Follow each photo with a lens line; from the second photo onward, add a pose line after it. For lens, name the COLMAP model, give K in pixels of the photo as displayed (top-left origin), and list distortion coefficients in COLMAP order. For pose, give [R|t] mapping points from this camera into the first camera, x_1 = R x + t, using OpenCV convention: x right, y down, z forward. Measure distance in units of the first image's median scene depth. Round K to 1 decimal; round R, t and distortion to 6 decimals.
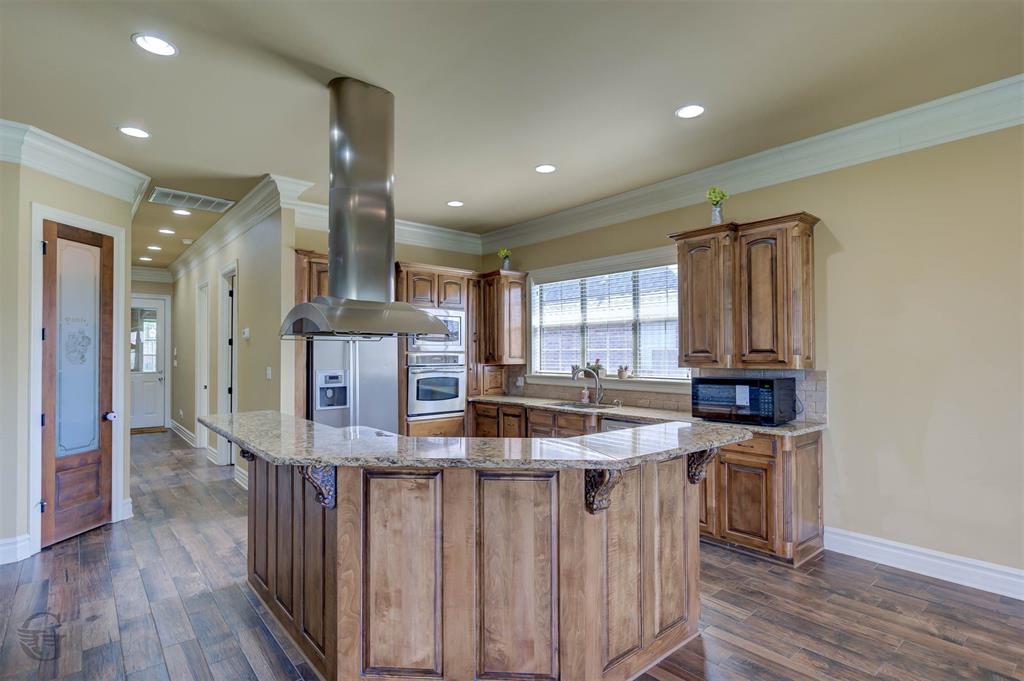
lens RADIAL K [[507.8, 0, 512.0], [0, 507.8, 340.5], [0, 0, 1]] dist [0.001977, -0.000465]
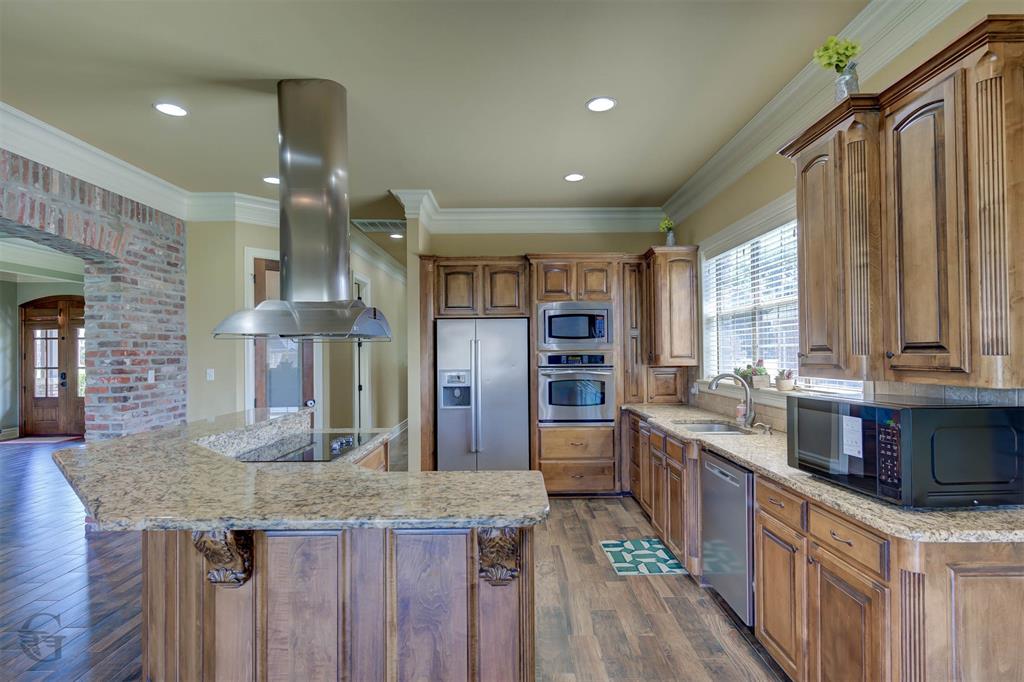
lens RADIAL K [[507.8, 0, 512.0], [0, 507.8, 341.0], [0, 0, 1]] dist [0.001977, -0.000465]
pose [[0.767288, -0.019988, -0.640992, 0.436213], [0.023830, 0.999713, -0.002648, 0.006662], [0.640860, -0.013243, 0.767543, 0.340274]]
